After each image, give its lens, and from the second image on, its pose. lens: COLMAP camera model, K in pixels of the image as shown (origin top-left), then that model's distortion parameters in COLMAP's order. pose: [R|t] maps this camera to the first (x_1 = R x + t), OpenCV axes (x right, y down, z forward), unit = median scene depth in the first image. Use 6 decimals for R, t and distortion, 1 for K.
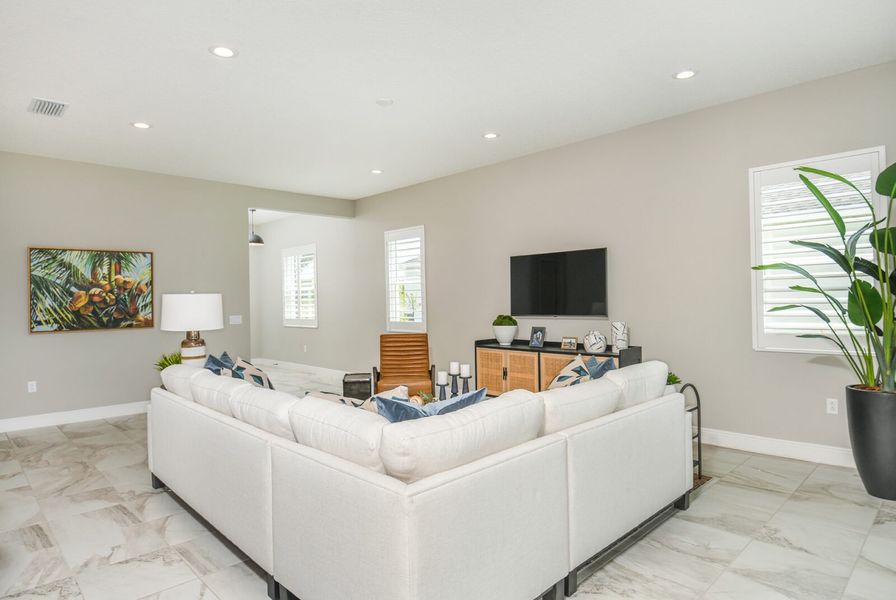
lens RADIAL K [[495.7, 0, 457.5], [0, 495.7, 298.0], [0, 0, 1]] dist [-0.005951, -0.000531]
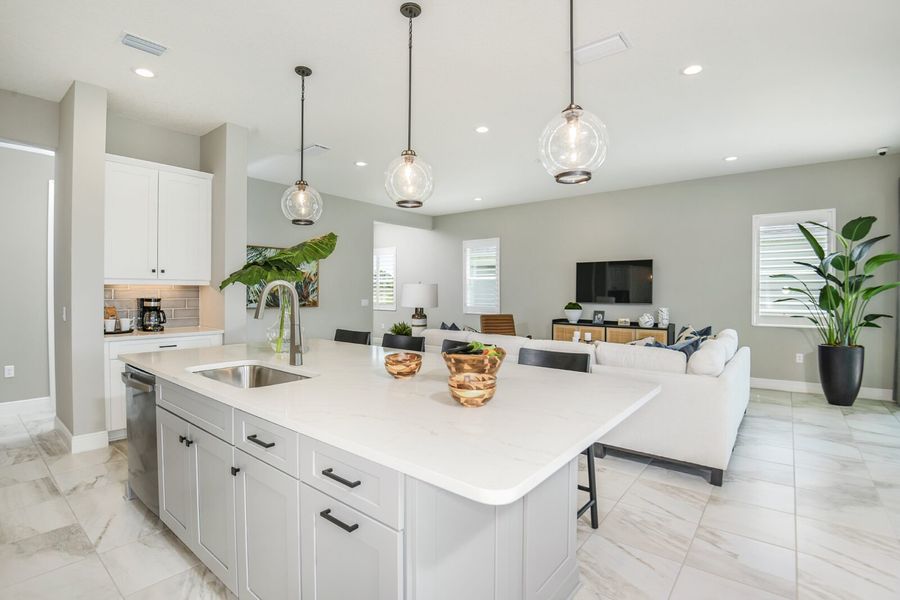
lens RADIAL K [[407.0, 0, 450.3], [0, 407.0, 298.9], [0, 0, 1]] dist [-0.028378, -0.001145]
pose [[0.993780, 0.020373, 0.109484, -0.412814], [-0.022519, 0.999577, 0.018395, 0.010324], [-0.109063, -0.020746, 0.993818, -0.161377]]
